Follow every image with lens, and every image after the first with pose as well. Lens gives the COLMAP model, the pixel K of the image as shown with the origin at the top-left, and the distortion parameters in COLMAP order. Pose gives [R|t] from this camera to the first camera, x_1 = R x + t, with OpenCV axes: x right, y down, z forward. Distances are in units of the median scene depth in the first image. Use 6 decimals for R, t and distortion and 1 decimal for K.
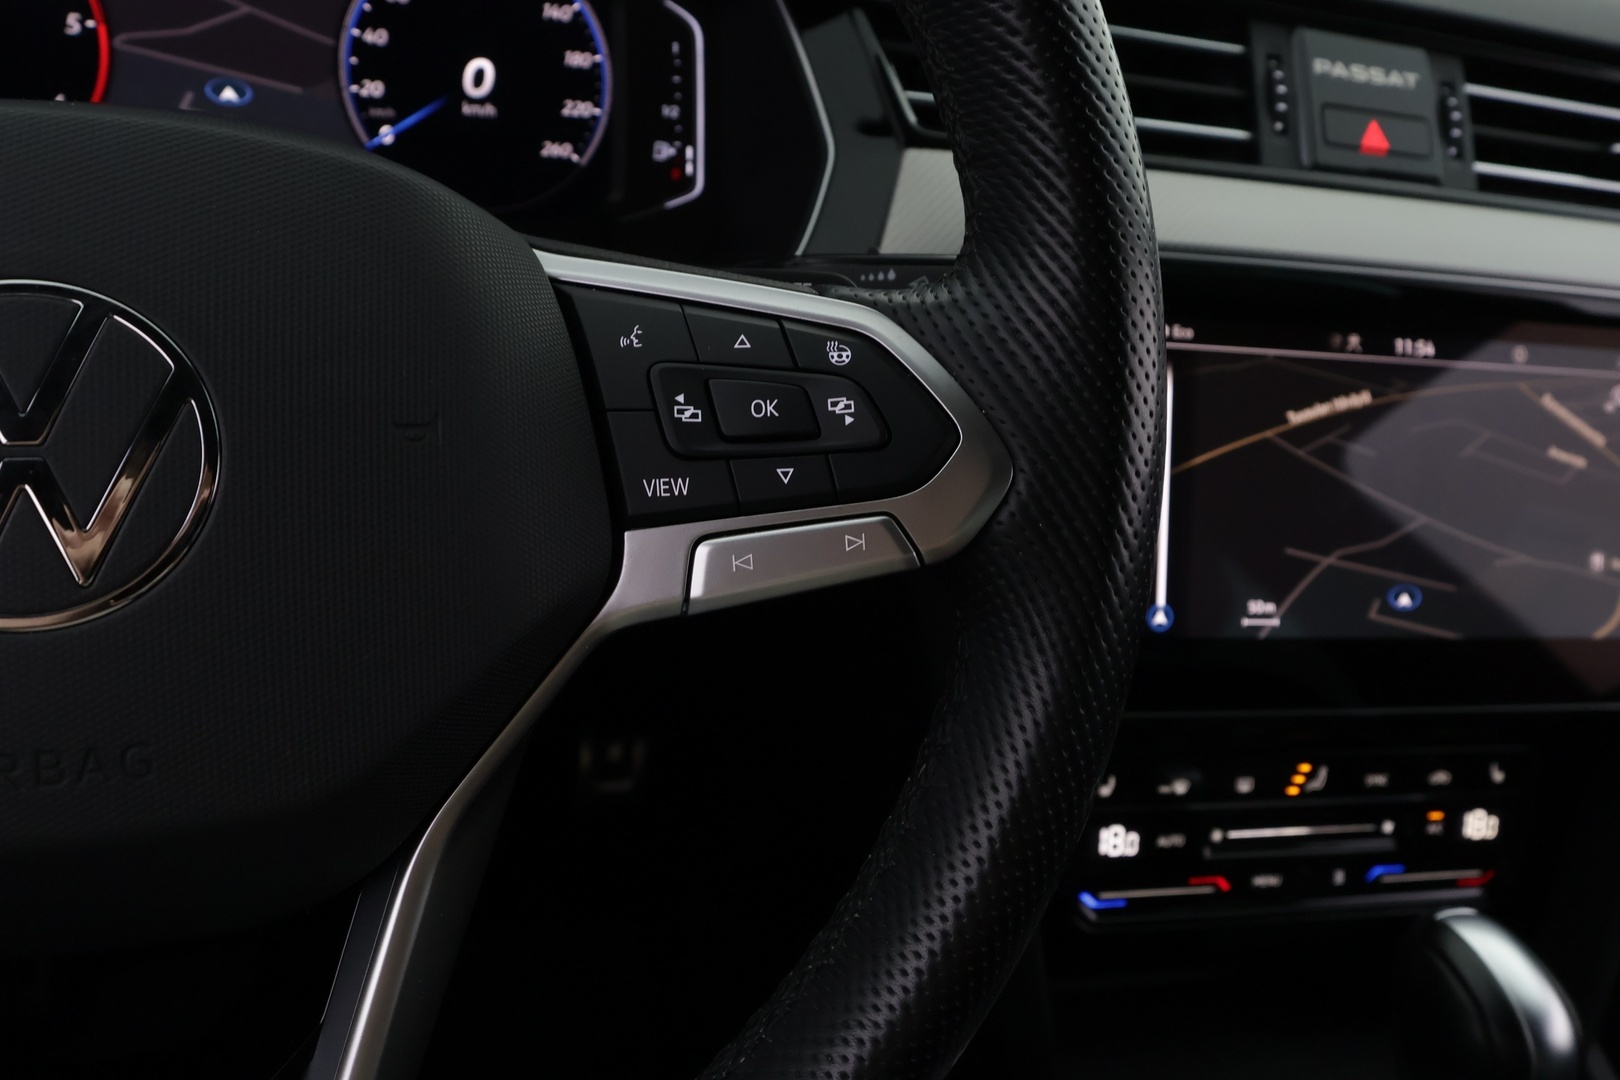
lens RADIAL K [[1256.4, 0, 821.4], [0, 1256.4, 563.9], [0, 0, 1]] dist [0.005112, -0.010927]
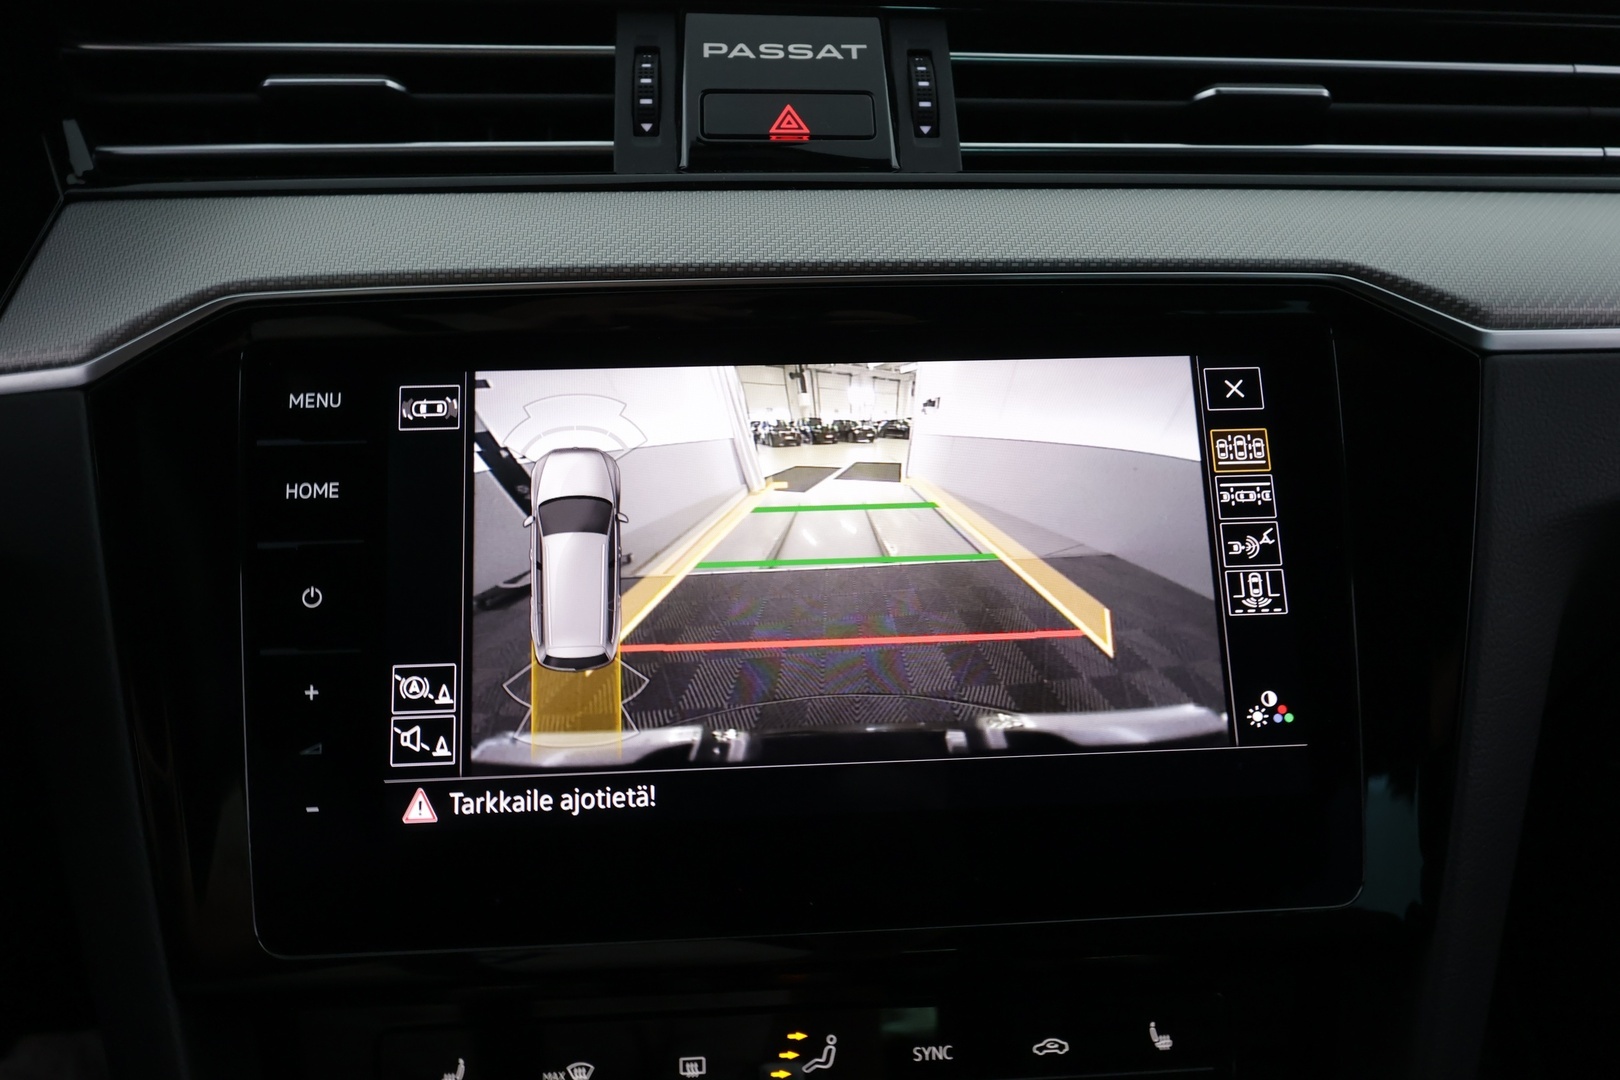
lens RADIAL K [[1256.4, 0, 809.3], [0, 1256.4, 551.9], [0, 0, 1]] dist [0.005112, -0.010927]
pose [[0.976550, -0.103297, -0.188891, 0.591043], [0.058775, 0.971964, -0.227666, 0.075443], [0.207112, 0.211225, 0.955243, 0.370921]]
